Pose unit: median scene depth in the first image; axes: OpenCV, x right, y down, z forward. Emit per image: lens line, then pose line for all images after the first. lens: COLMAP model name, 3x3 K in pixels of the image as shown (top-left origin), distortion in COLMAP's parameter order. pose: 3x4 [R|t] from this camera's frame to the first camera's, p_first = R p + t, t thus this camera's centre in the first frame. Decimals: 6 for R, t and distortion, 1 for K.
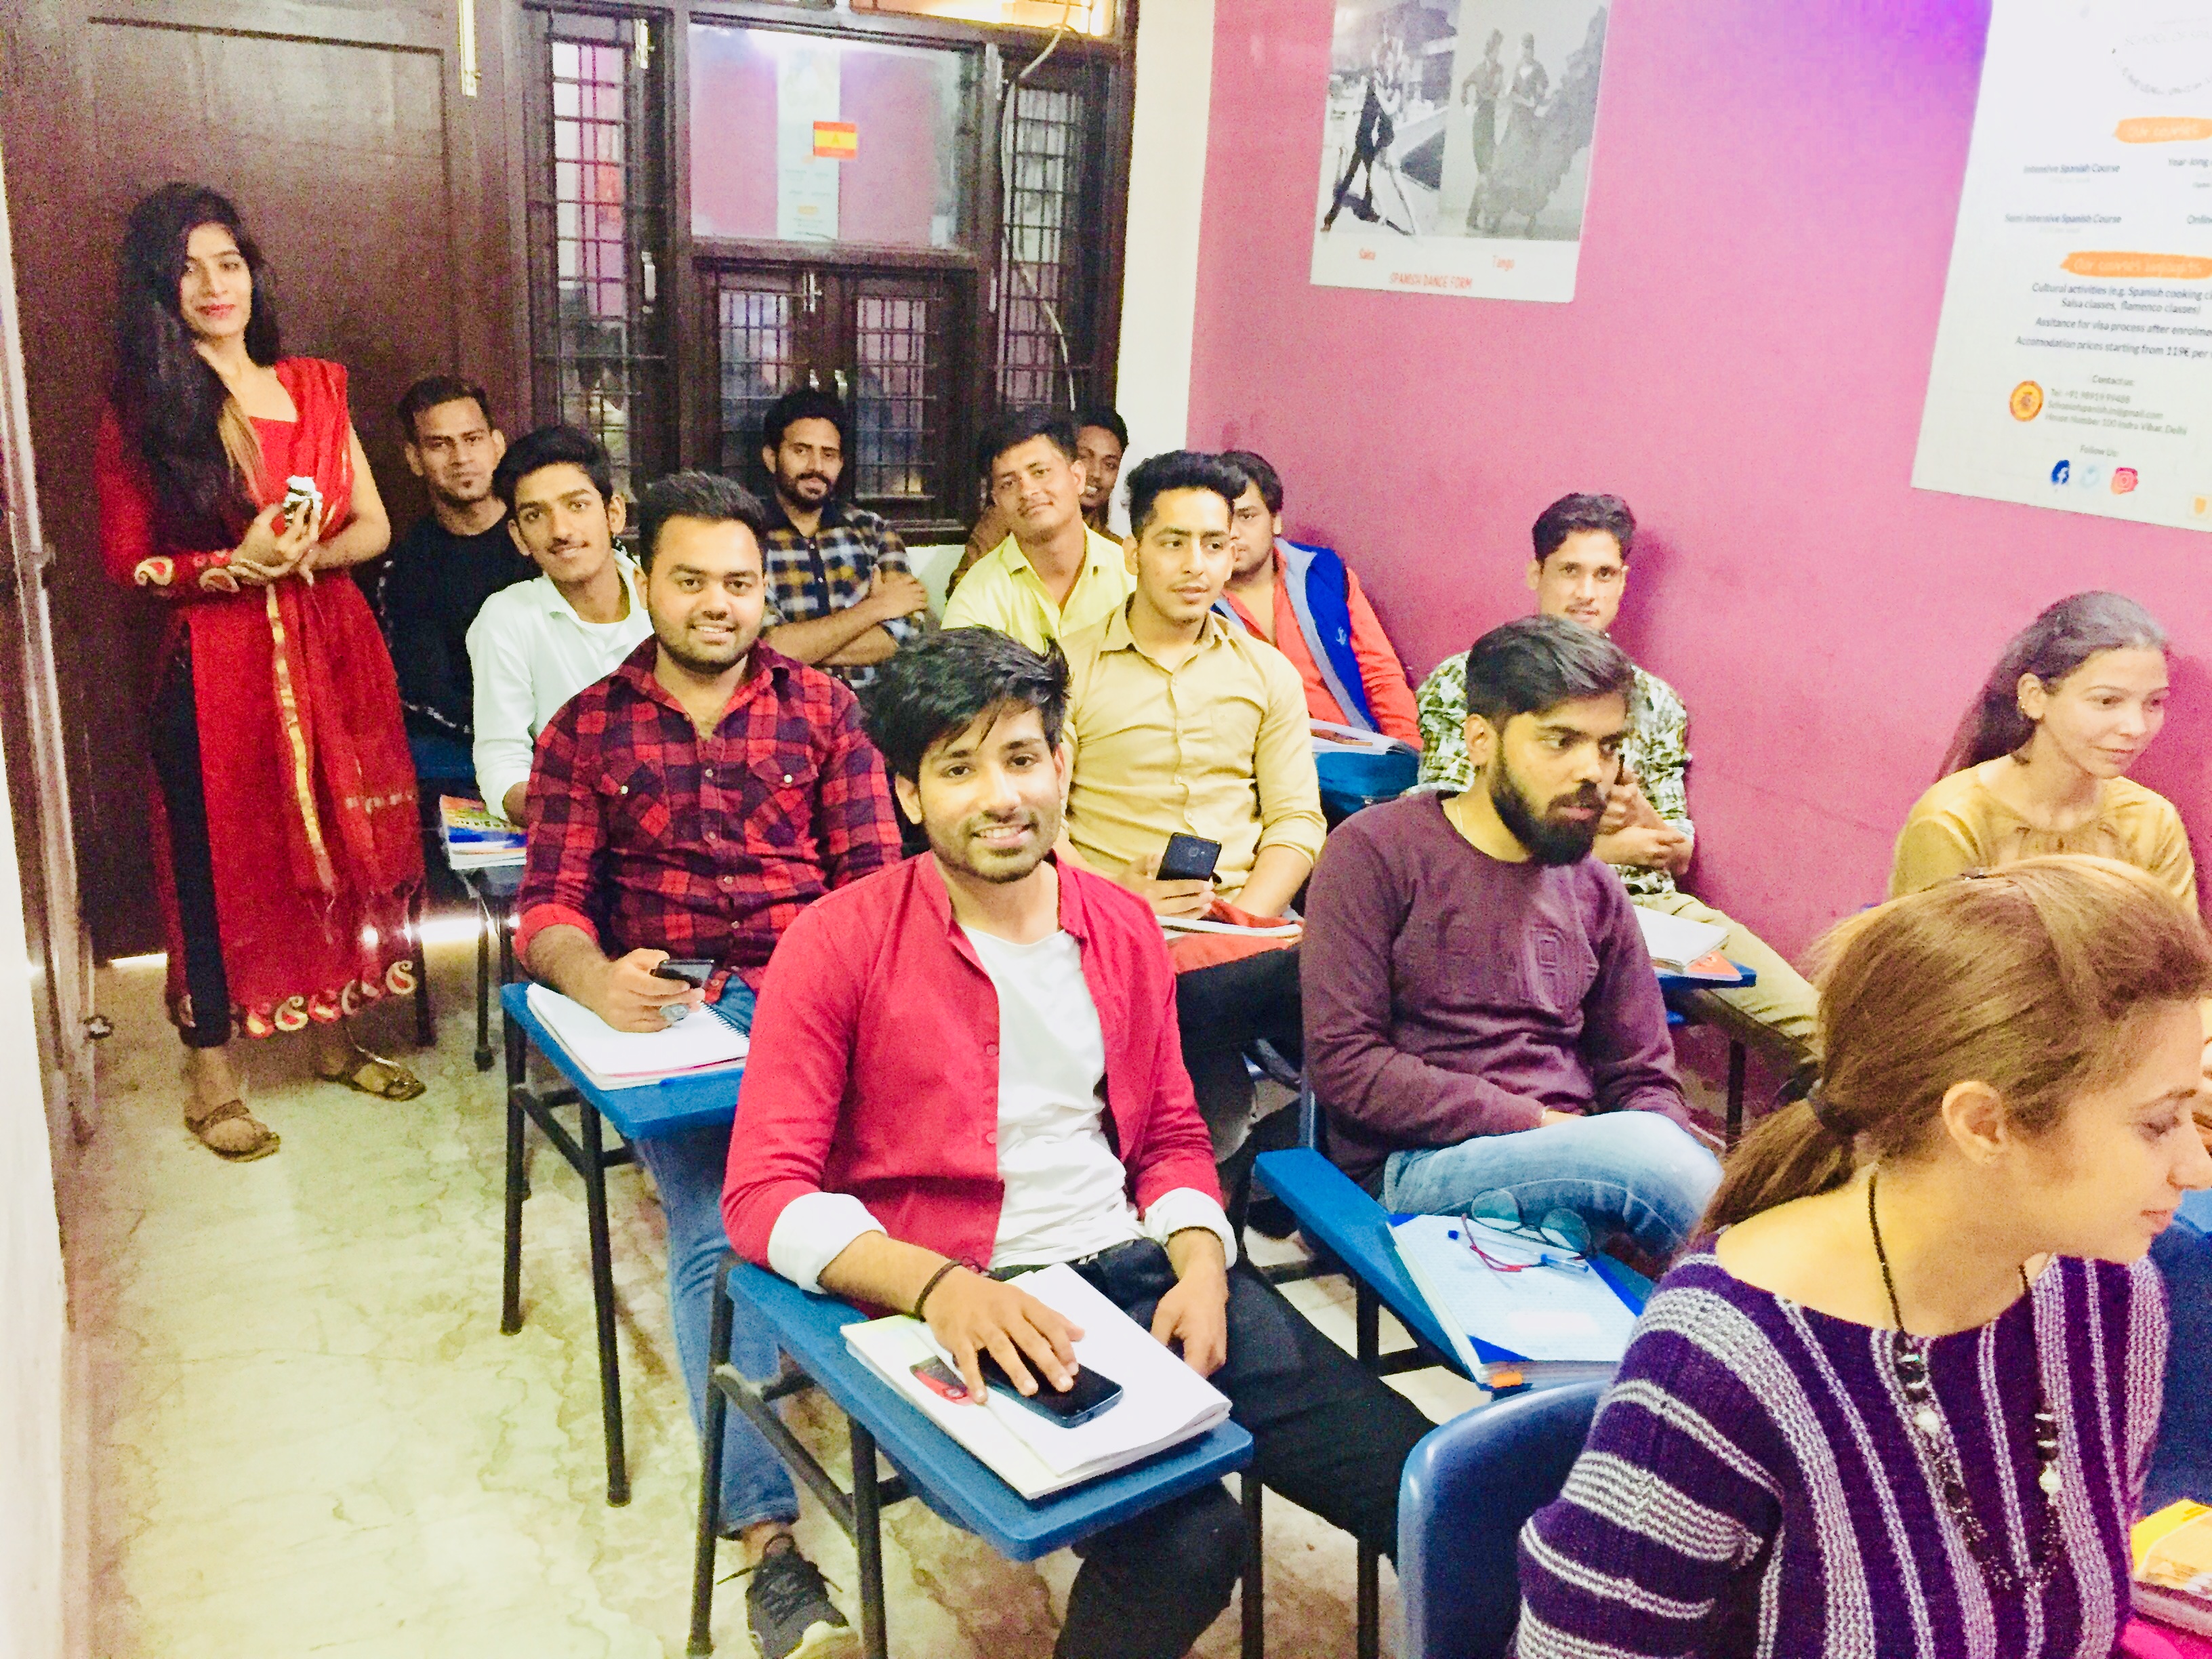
lens RADIAL K [[1880.3, 0, 1102.4], [0, 1880.3, 830.3], [0, 0, 1]] dist [0.077265, -0.096394]
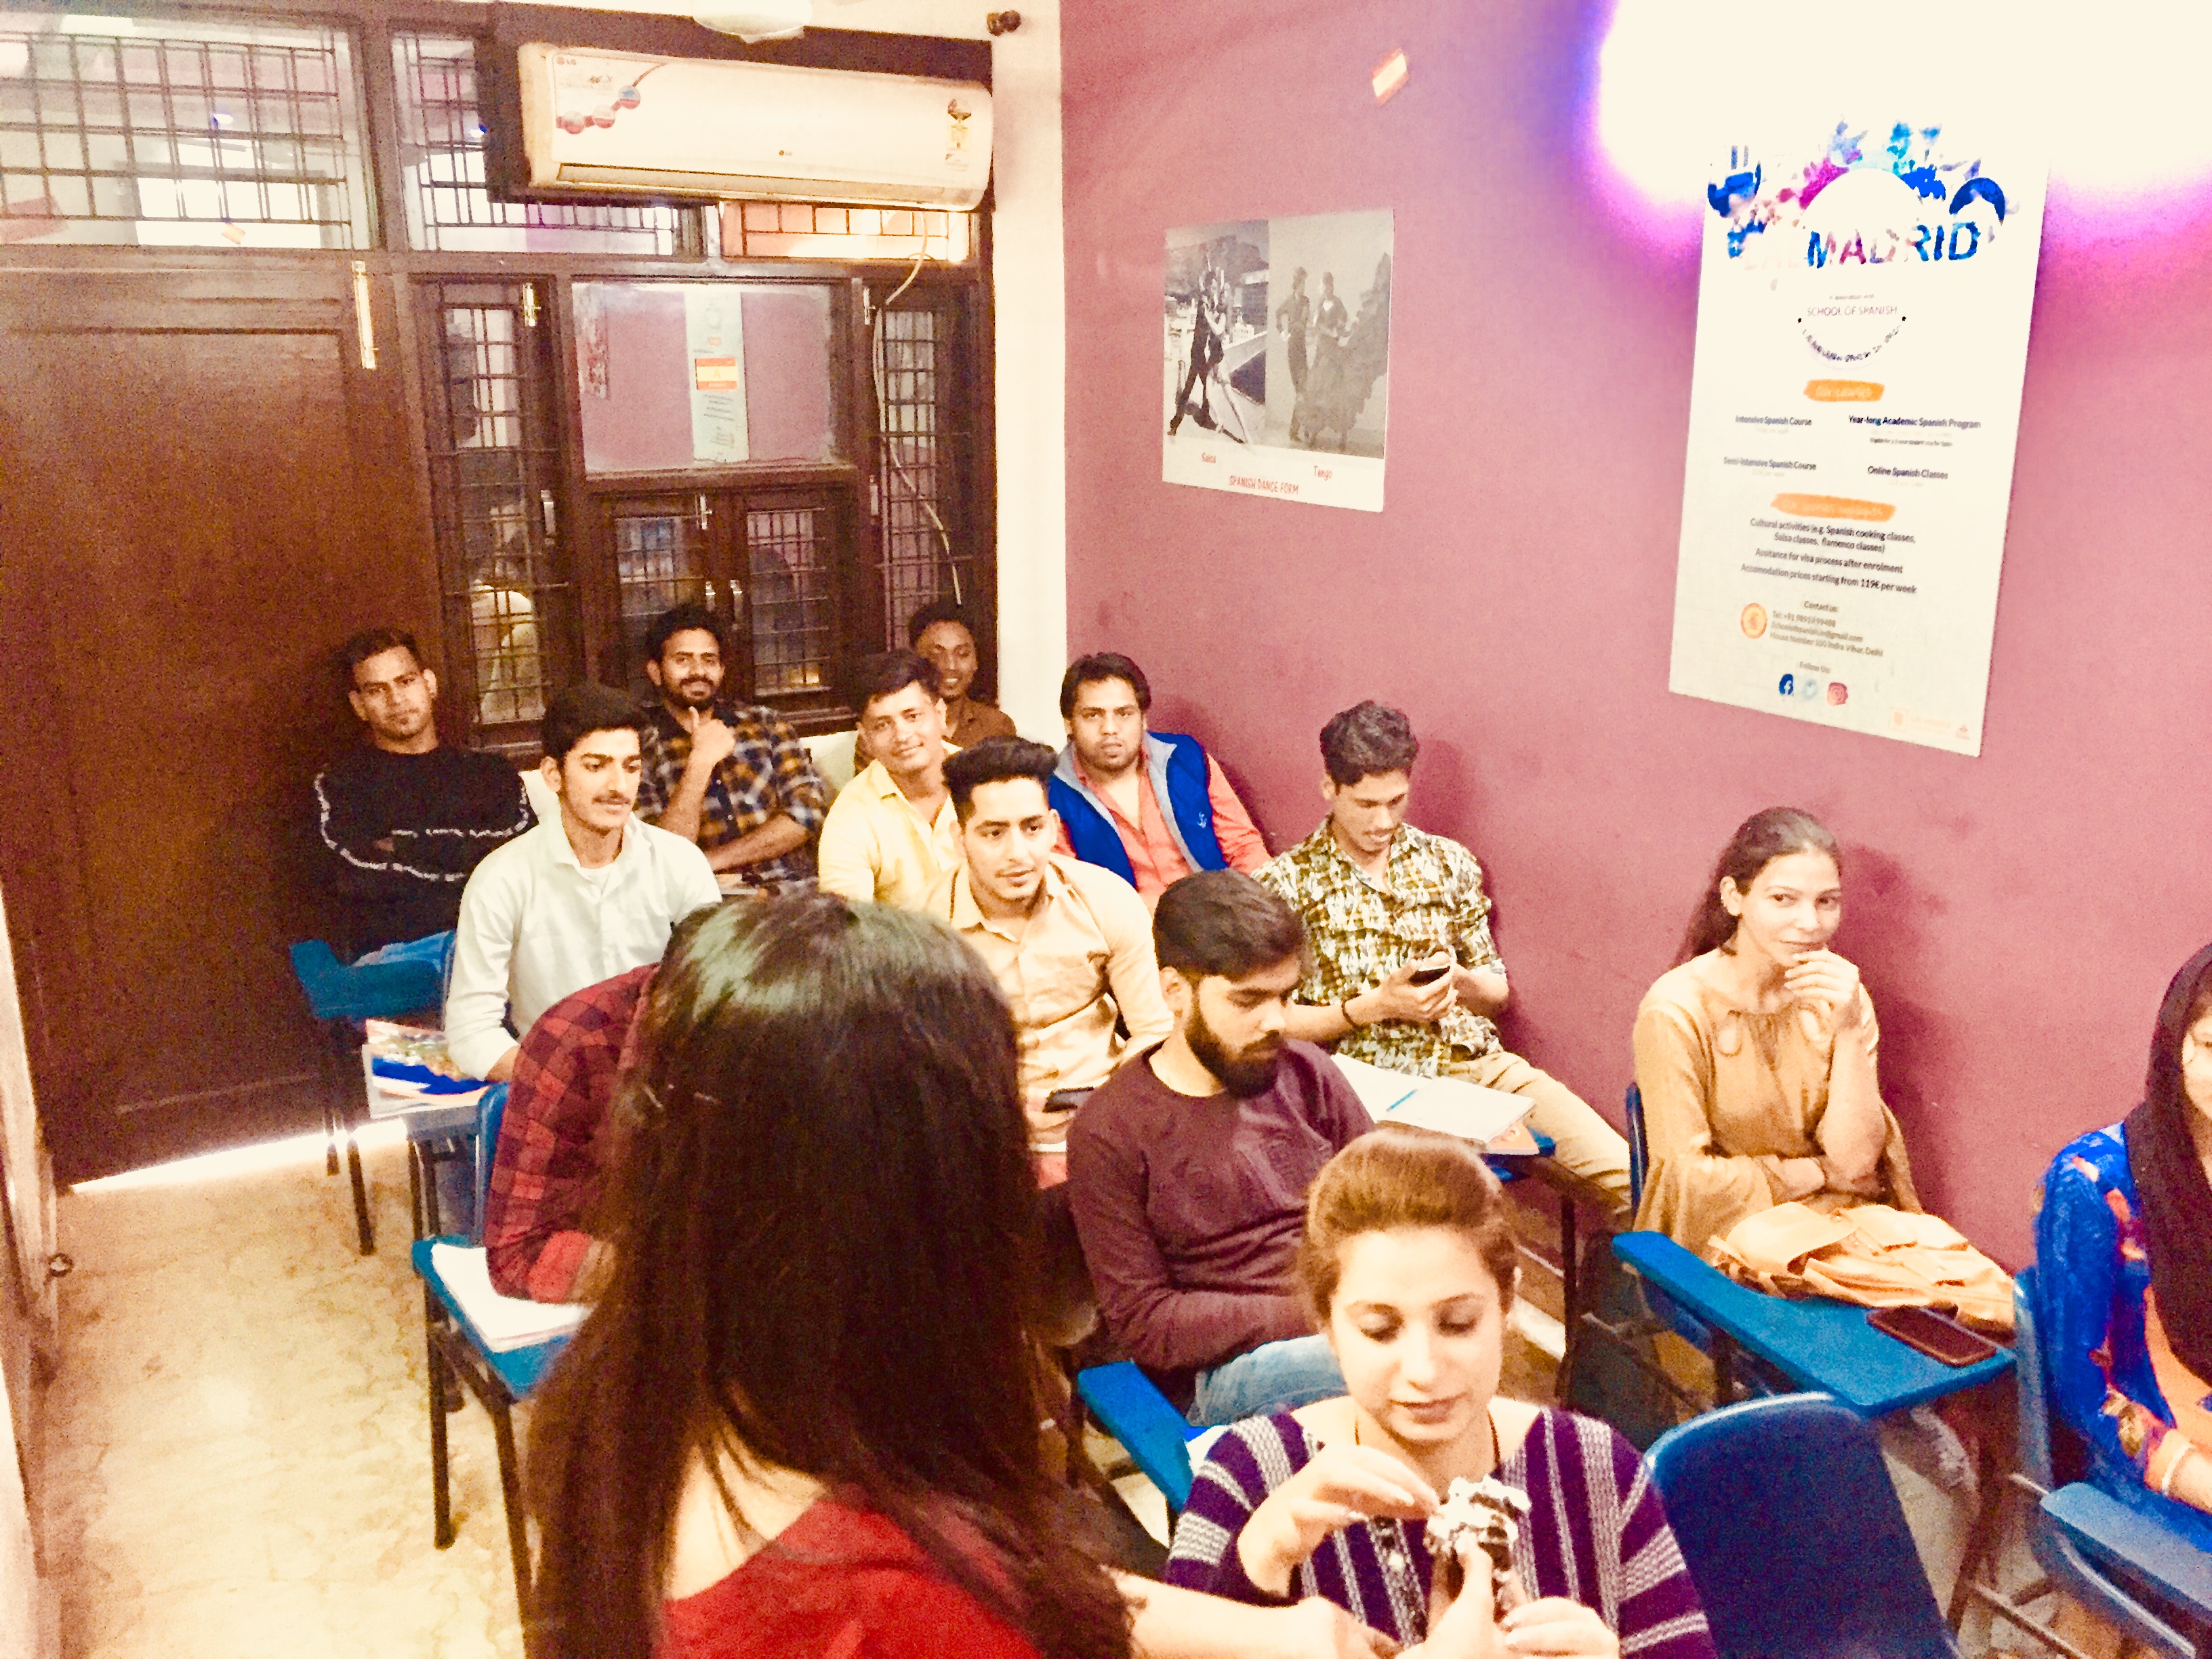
lens RADIAL K [[1870.1, 0, 1103.5], [0, 1870.1, 839.1], [0, 0, 1]] dist [0.089368, -0.129165]
pose [[0.998062, -0.060775, 0.013366, 0.056119], [0.061145, 0.997699, -0.029291, -0.062708], [-0.011556, 0.030052, 0.999482, -0.076789]]
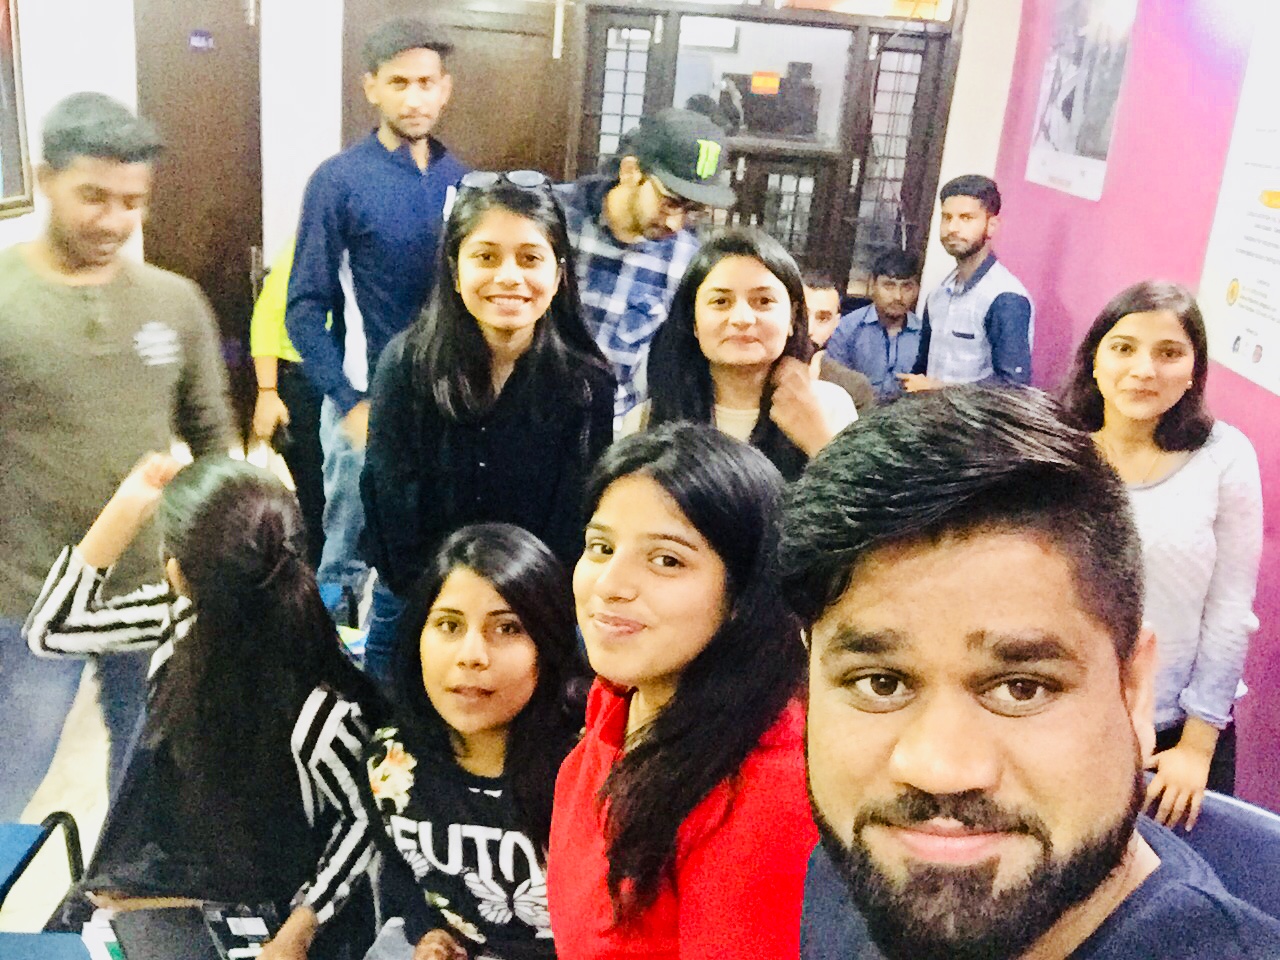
lens RADIAL K [[1181.8, 0, 640.0], [0, 1181.8, 480.0], [0, 0, 1]] dist [0.089881, -0.221889]
pose [[0.856876, 0.179900, -0.483115, 0.402393], [-0.187407, 0.981722, 0.033174, -0.026227], [0.480253, 0.062113, 0.874928, 0.022400]]
